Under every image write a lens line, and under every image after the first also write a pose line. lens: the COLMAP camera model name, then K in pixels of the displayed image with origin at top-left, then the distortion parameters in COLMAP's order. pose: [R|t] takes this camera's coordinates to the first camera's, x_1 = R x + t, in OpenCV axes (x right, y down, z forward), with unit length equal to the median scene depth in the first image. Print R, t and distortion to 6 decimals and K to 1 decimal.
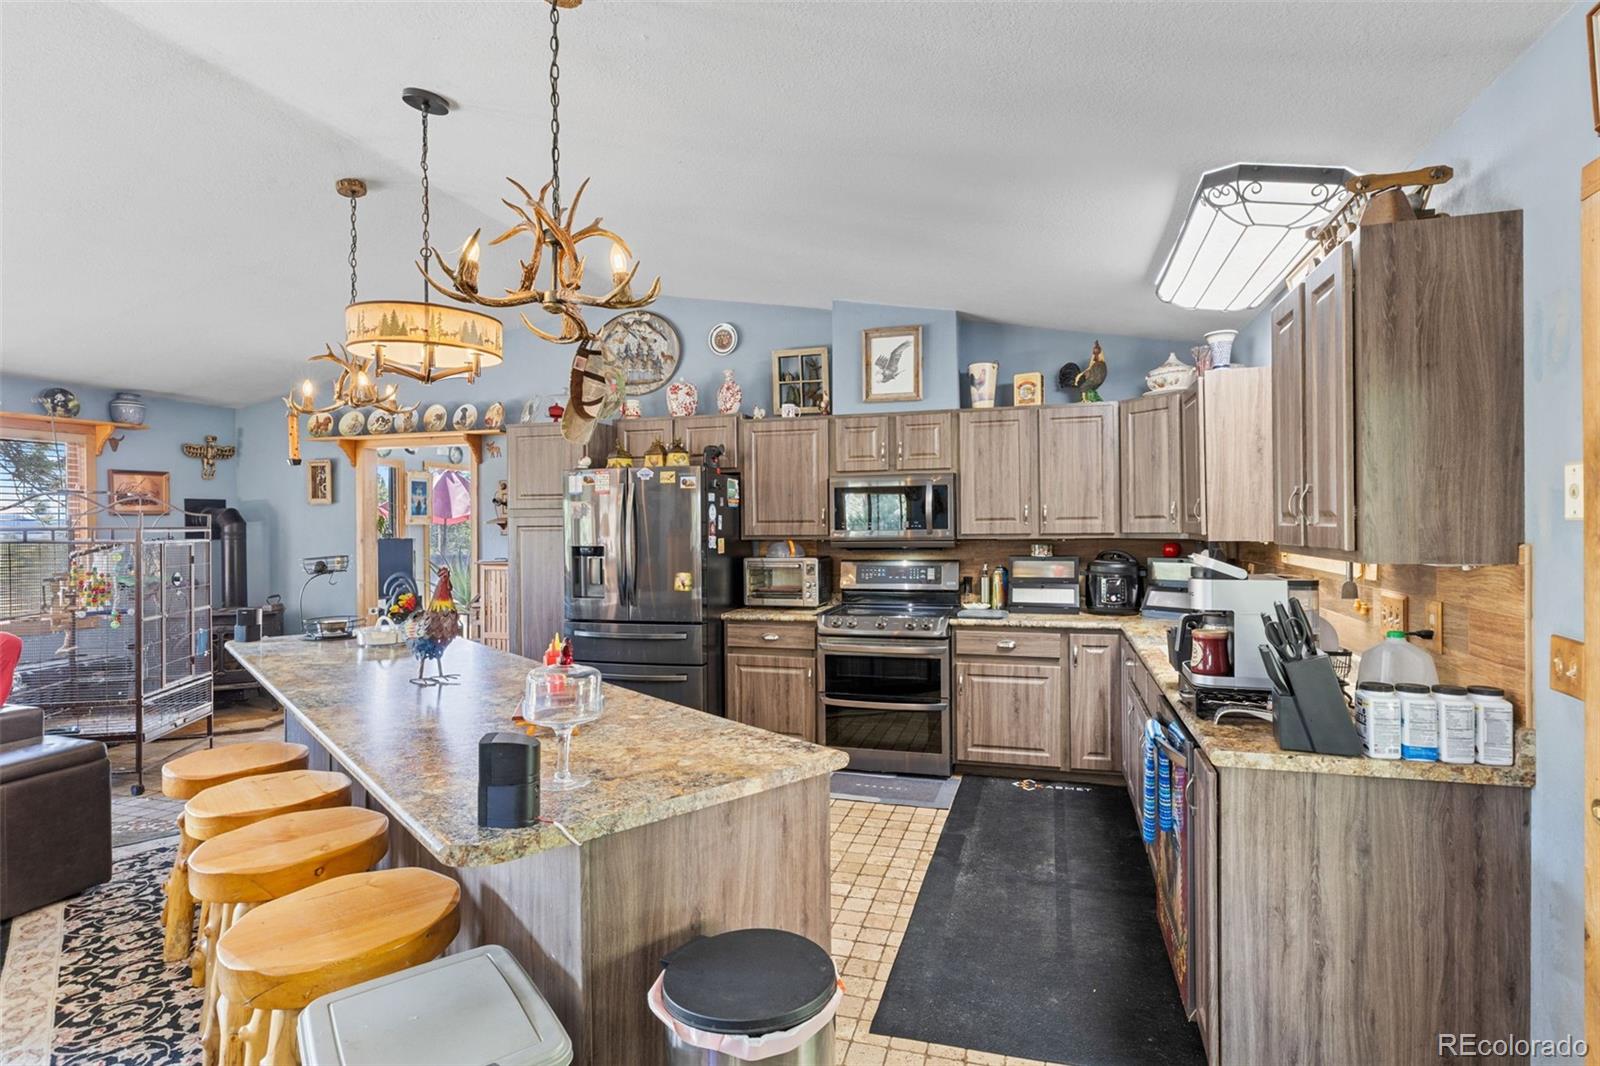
lens RADIAL K [[811.5, 0, 815.3], [0, 811.5, 524.6], [0, 0, 1]] dist [-0.005152, 0.001384]
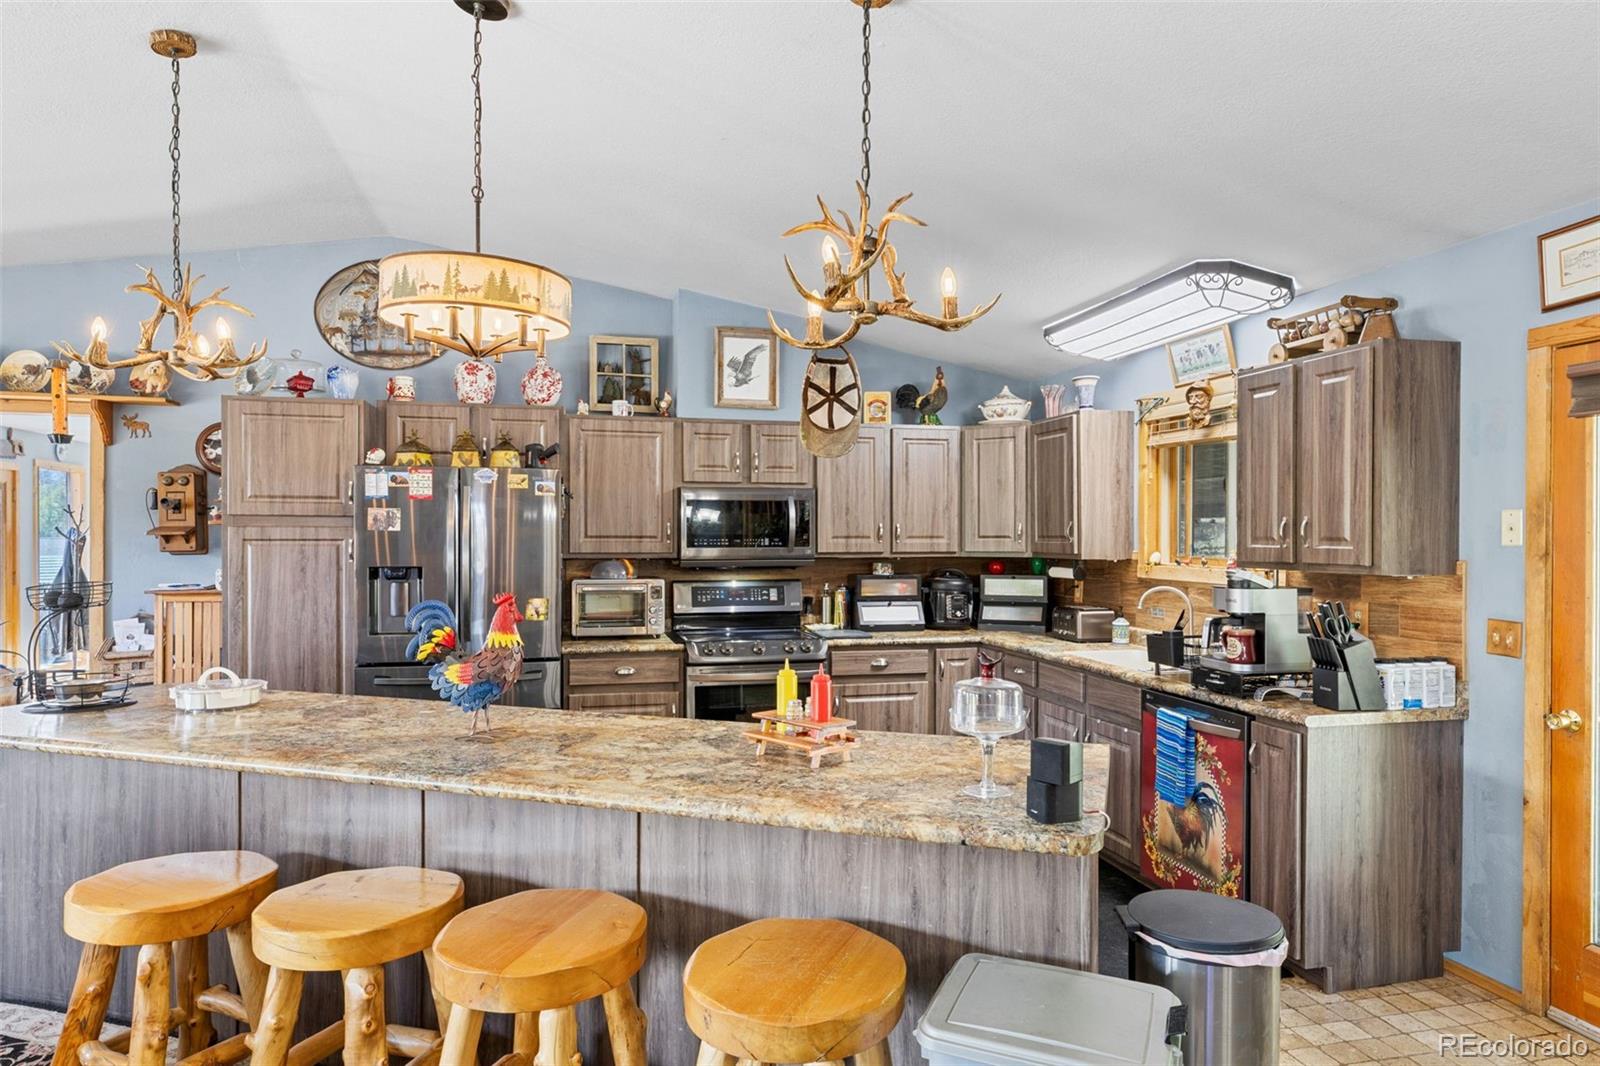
lens RADIAL K [[966.9, 0, 806.6], [0, 966.9, 538.5], [0, 0, 1]] dist [0.002441, 0.001122]
pose [[0.862177, 0.010235, 0.506505, -0.432382], [-0.009333, 0.999947, -0.004319, 0.000415], [-0.506522, -0.001004, 0.862226, 0.018380]]
